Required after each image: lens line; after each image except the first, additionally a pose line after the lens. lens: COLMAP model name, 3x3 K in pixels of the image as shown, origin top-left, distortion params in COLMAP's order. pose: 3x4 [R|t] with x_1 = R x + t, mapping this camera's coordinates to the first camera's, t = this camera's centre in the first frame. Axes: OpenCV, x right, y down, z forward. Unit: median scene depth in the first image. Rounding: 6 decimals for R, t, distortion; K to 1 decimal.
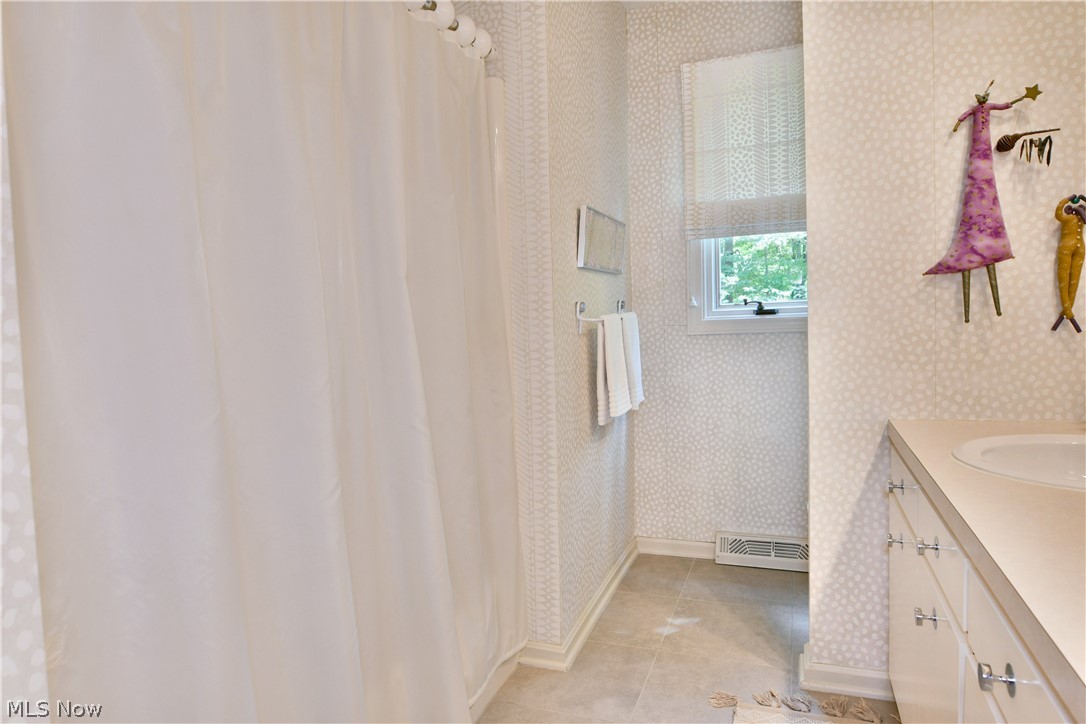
lens RADIAL K [[660.5, 0, 543.9], [0, 660.5, 370.8], [0, 0, 1]] dist [-0.014746, -0.004163]
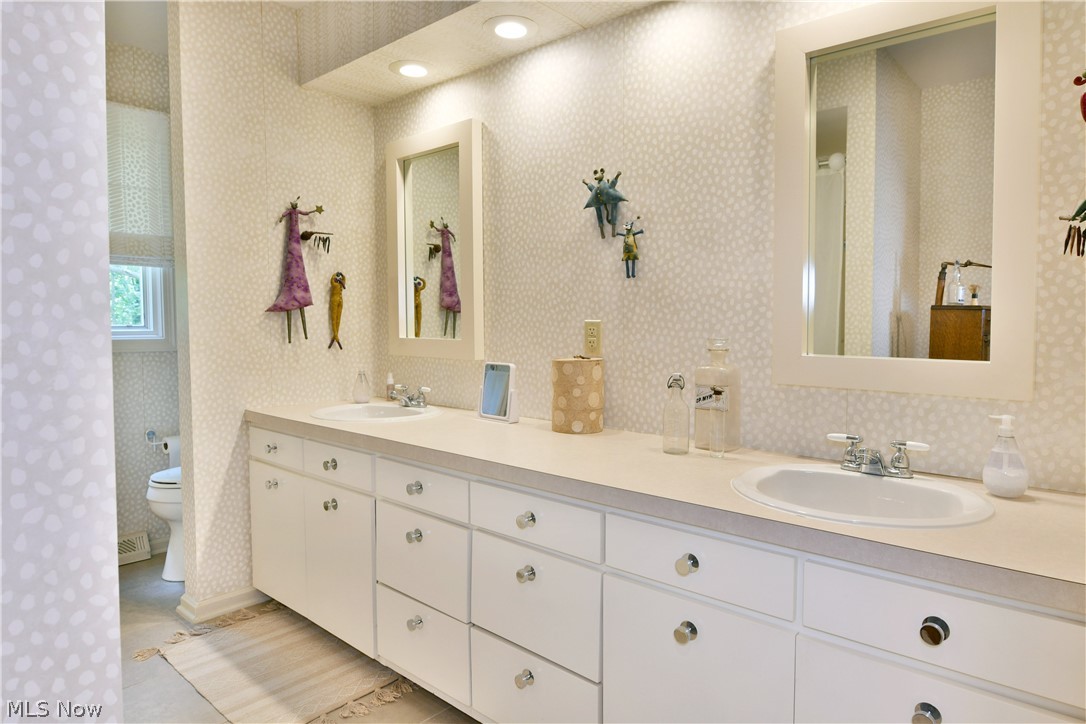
lens RADIAL K [[660.5, 0, 542.0], [0, 660.5, 360.3], [0, 0, 1]] dist [-0.014746, -0.004163]
pose [[0.349515, -0.018162, 0.936755, -0.610311], [0.046295, 0.998926, 0.002094, -0.007046], [-0.935786, 0.042635, 0.349981, -0.123778]]
